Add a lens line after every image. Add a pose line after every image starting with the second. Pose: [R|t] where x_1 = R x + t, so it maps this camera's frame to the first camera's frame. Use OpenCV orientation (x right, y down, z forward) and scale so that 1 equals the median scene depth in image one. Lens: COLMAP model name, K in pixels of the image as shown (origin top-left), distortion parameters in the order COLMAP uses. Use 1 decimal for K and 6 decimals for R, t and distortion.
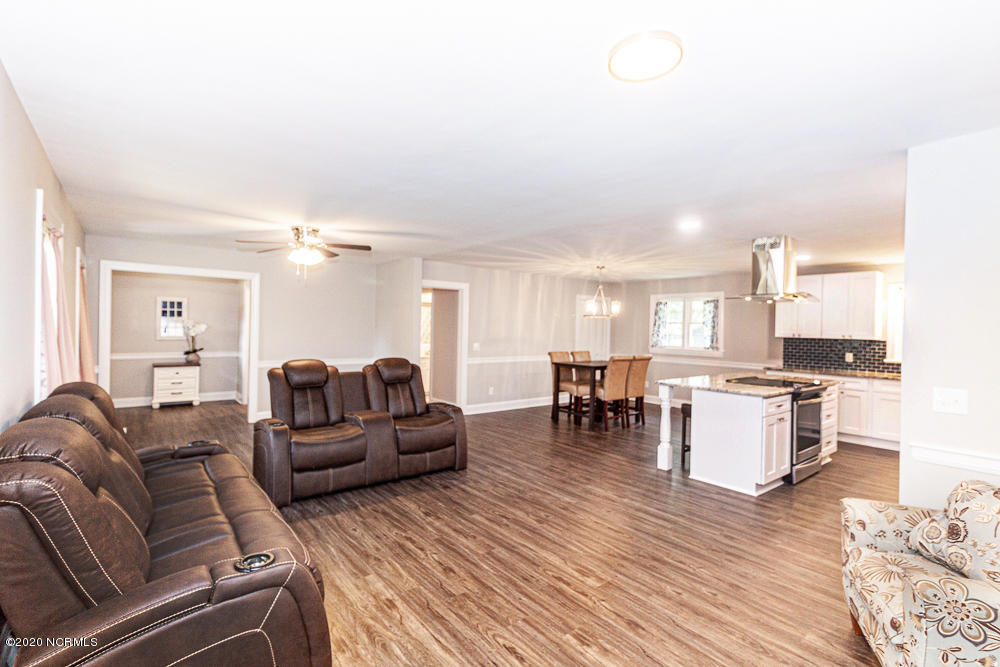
lens RADIAL K [[457.3, 0, 502.1], [0, 457.3, 333.5], [0, 0, 1]] dist [-0.000906, -0.000472]
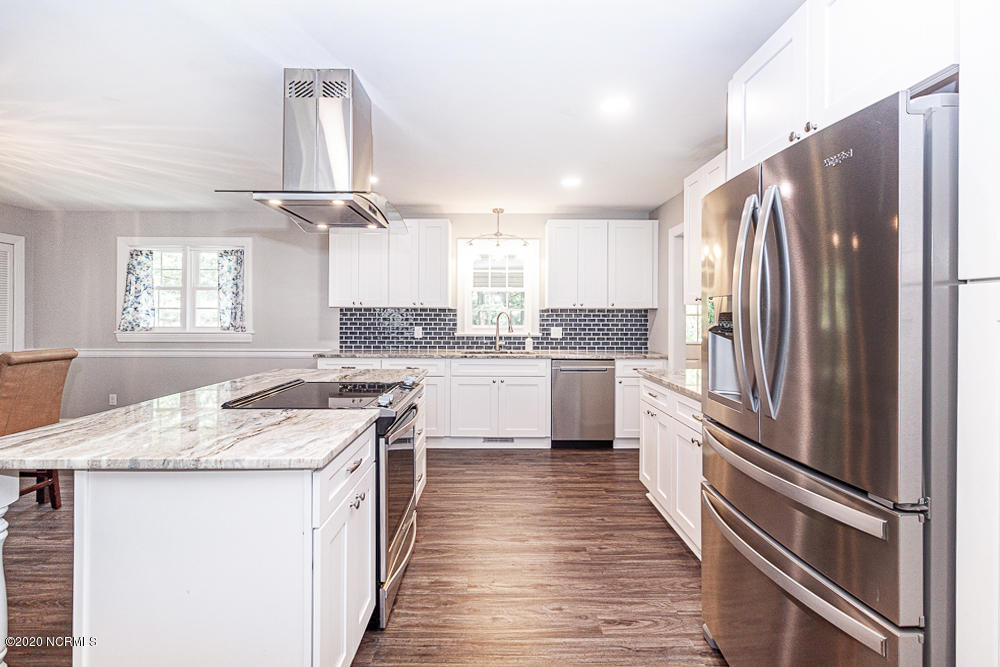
lens RADIAL K [[457.3, 0, 501.1], [0, 457.3, 316.8], [0, 0, 1]] dist [-0.000906, -0.000472]
pose [[0.615210, -0.019750, 0.788116, 0.226593], [0.020129, 0.999754, 0.009341, 0.020792], [-0.788106, 0.010117, 0.615456, 0.391485]]
